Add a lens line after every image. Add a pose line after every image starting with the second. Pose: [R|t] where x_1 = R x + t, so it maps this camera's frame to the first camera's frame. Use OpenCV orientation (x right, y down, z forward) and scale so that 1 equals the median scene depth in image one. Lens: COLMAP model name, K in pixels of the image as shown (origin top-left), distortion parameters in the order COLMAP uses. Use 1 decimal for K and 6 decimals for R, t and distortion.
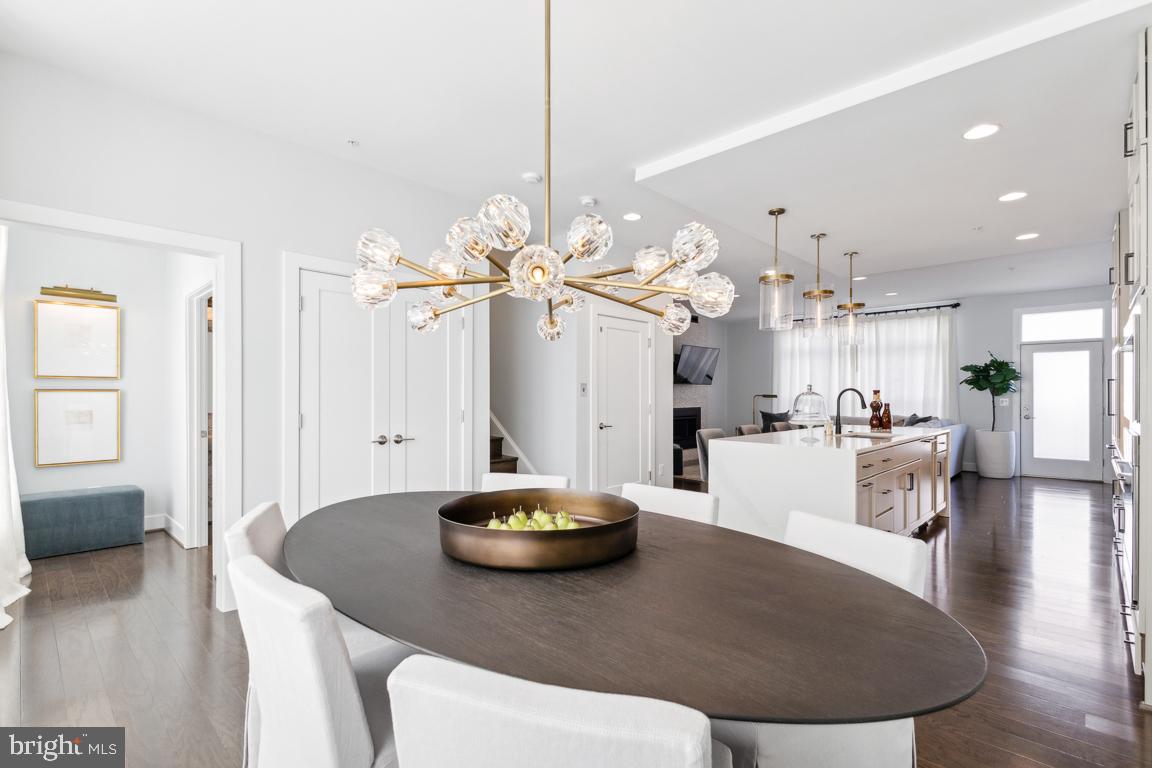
lens RADIAL K [[537.4, 0, 579.6], [0, 537.4, 393.3], [0, 0, 1]] dist [0.008554, -0.004361]
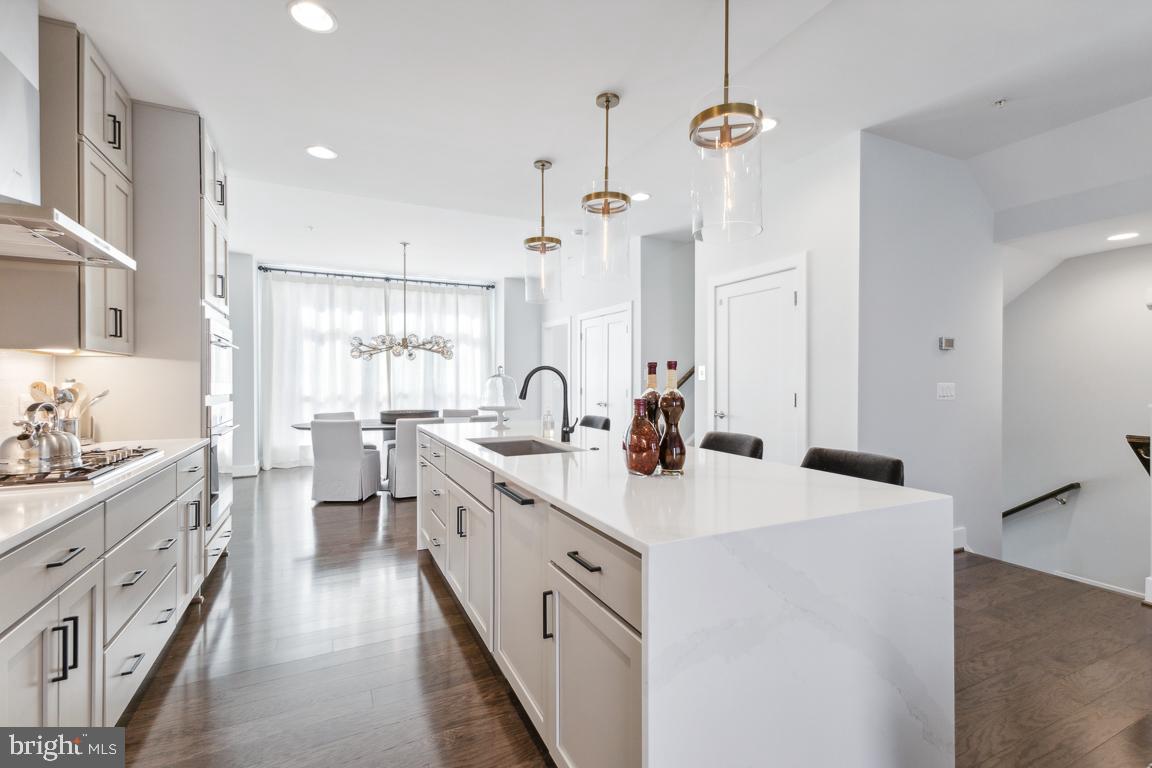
lens RADIAL K [[515.4, 0, 576.2], [0, 515.4, 379.9], [0, 0, 1]] dist [0.017525, -0.002091]
pose [[-0.353423, 0.000838, -0.935463, 0.586520], [0.002098, 0.999998, 0.000103, 0.003573], [0.935461, -0.001926, -0.353424, 0.696514]]
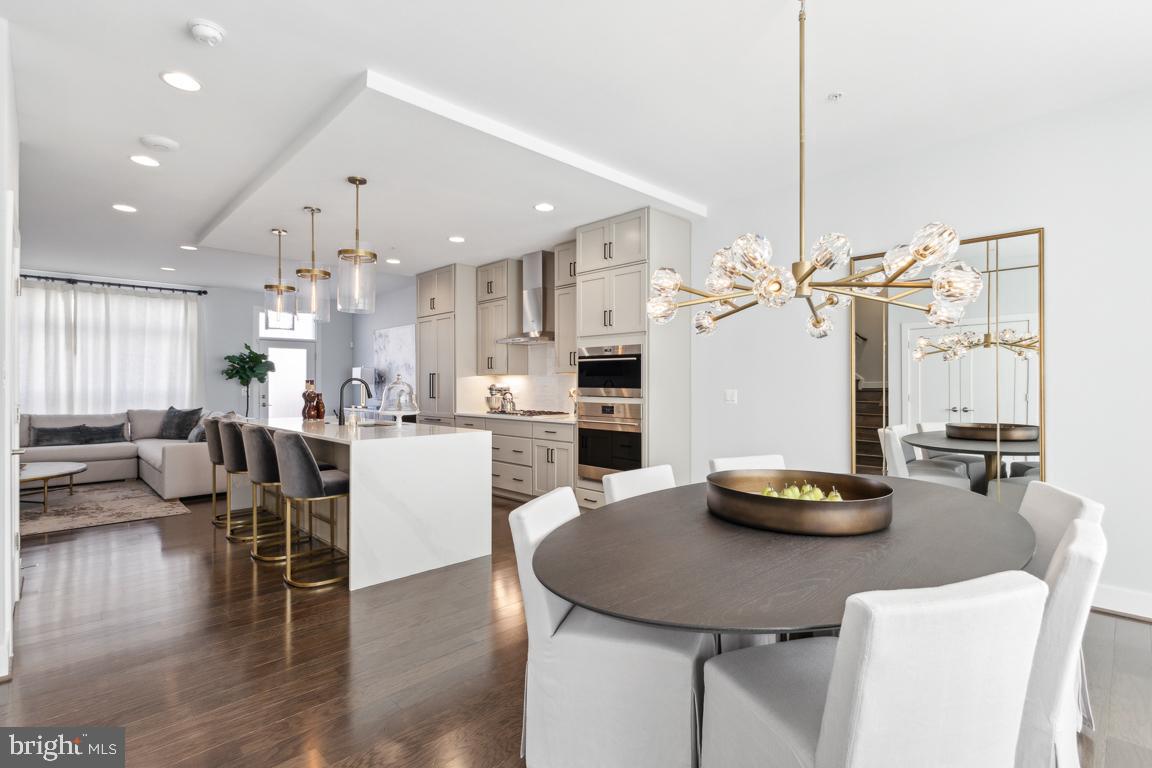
lens RADIAL K [[537.4, 0, 571.0], [0, 537.4, 377.4], [0, 0, 1]] dist [0.008554, -0.004361]
pose [[0.052597, 0.009243, 0.998573, -0.259196], [0.000948, 0.999956, -0.009306, -0.000943], [-0.998615, 0.001436, 0.052586, 0.309176]]
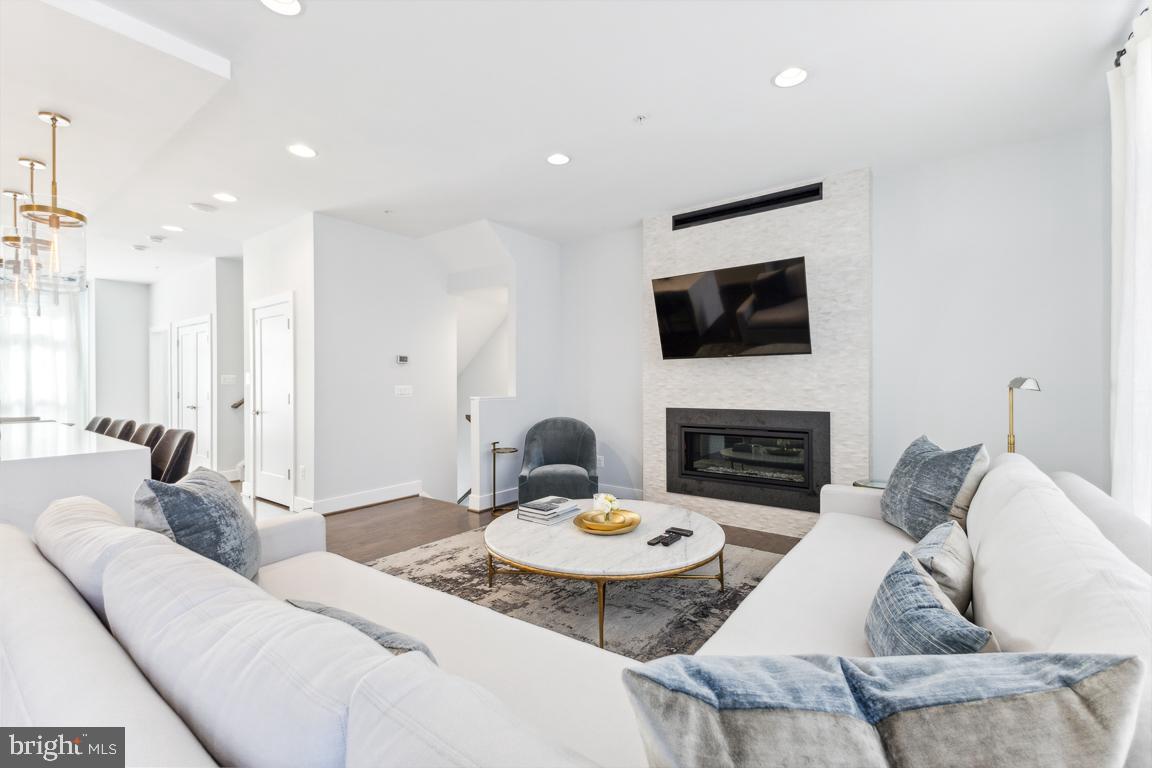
lens RADIAL K [[515.4, 0, 595.1], [0, 515.4, 387.9], [0, 0, 1]] dist [0.017525, -0.002091]
pose [[0.103308, 0.004447, -0.994640, 0.747210], [0.005217, 0.999974, 0.005013, 0.007885], [0.994636, -0.005707, 0.103282, 1.015852]]
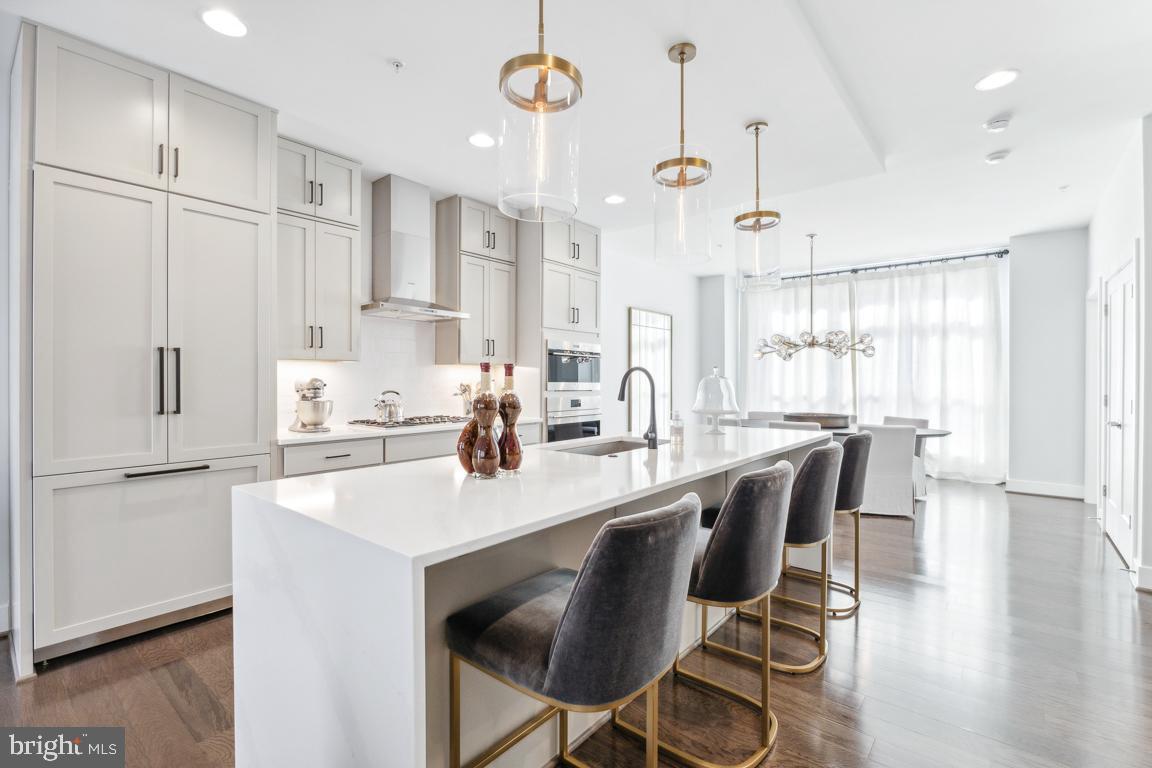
lens RADIAL K [[530.2, 0, 584.1], [0, 530.2, 383.7], [0, 0, 1]] dist [-0.012287, 0.000175]
pose [[-0.997288, -0.001064, -0.073588, 0.343349], [-0.001432, 0.999987, 0.004939, 0.003783], [0.073582, 0.005031, -0.997276, 0.886179]]
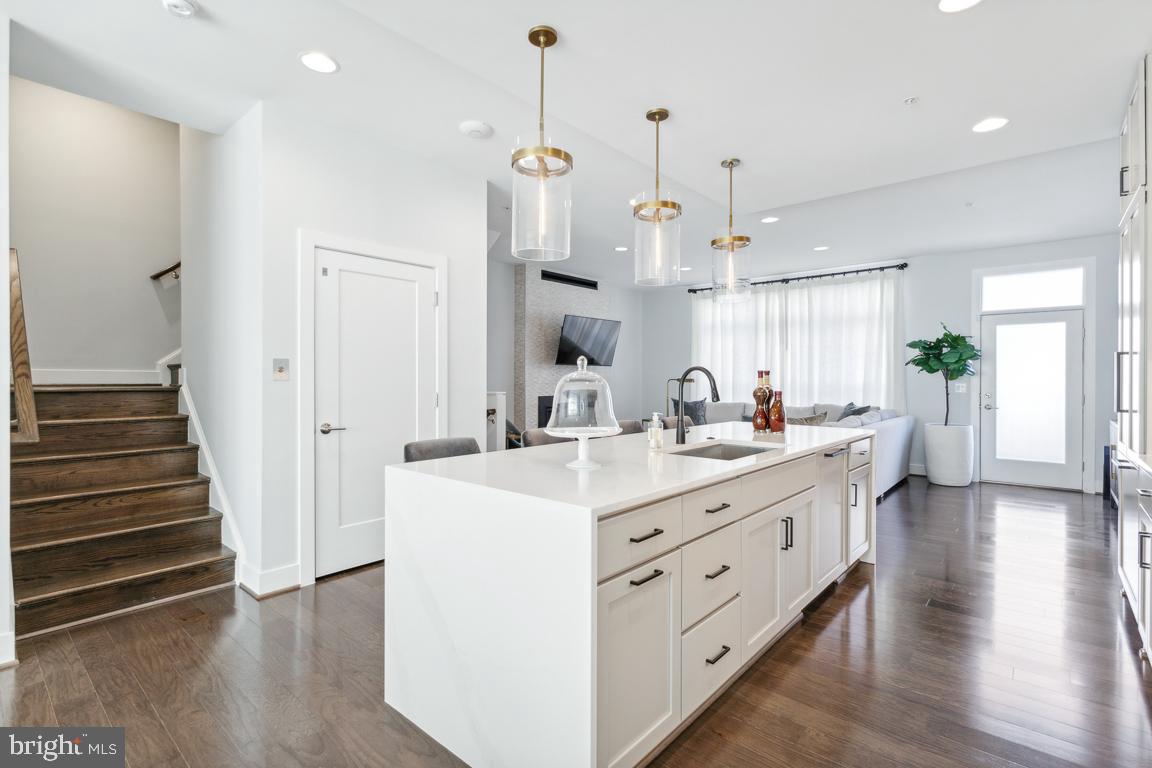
lens RADIAL K [[537.4, 0, 573.7], [0, 537.4, 382.6], [0, 0, 1]] dist [0.008554, -0.004361]
pose [[0.999225, 0.000410, 0.039349, 0.195199], [-0.000802, 0.999950, 0.009944, 0.001633], [-0.039343, -0.009968, 0.999176, 0.239129]]
